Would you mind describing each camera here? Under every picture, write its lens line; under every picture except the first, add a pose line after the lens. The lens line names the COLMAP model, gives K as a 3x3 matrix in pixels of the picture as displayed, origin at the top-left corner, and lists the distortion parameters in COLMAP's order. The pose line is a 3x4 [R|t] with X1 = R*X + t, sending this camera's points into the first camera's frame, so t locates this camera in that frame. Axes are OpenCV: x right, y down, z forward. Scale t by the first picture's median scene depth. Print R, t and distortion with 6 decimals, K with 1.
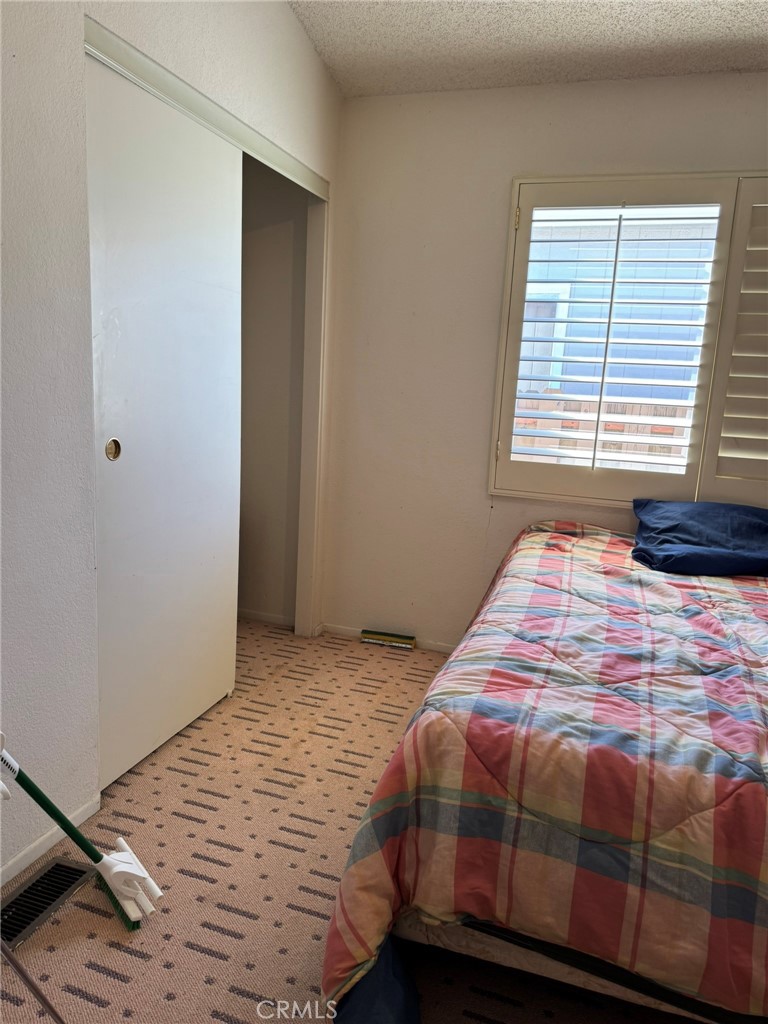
lens RADIAL K [[717.3, 0, 381.1], [0, 717.3, 517.1], [0, 0, 1]] dist [0.082342, -0.109639]
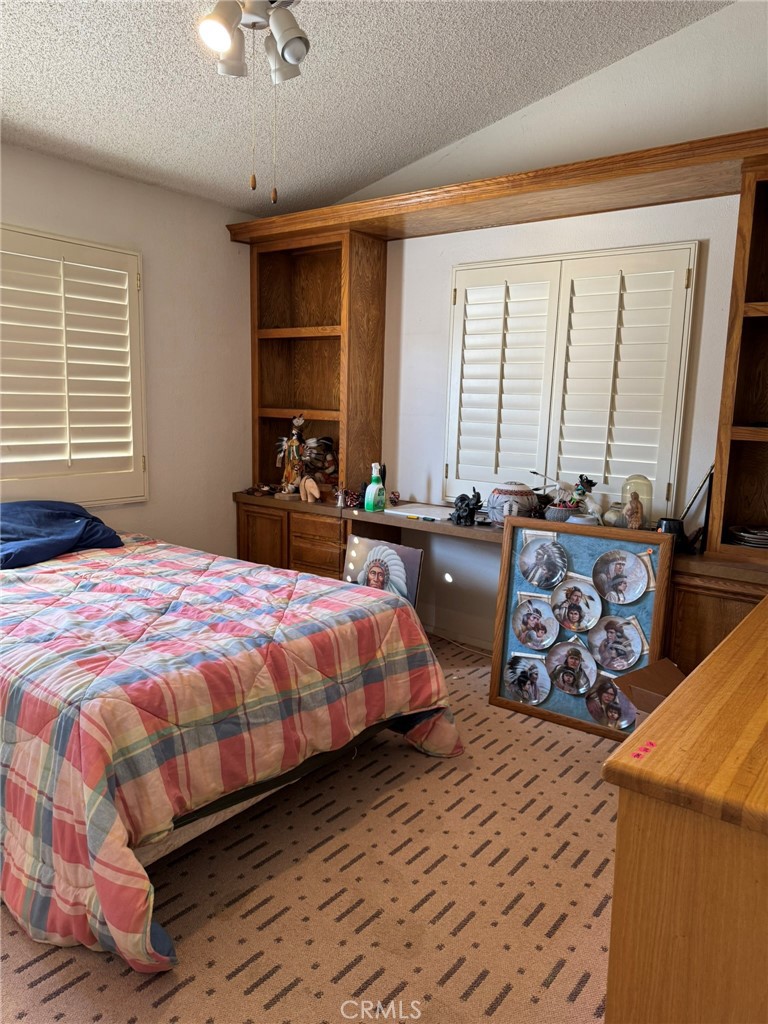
lens RADIAL K [[717.3, 0, 381.1], [0, 717.3, 517.1], [0, 0, 1]] dist [0.082342, -0.109639]
pose [[0.328423, -0.194753, 0.924234, -0.752702], [0.175268, 0.974084, 0.142976, -0.106600], [-0.928127, 0.115032, 0.354046, 0.080052]]
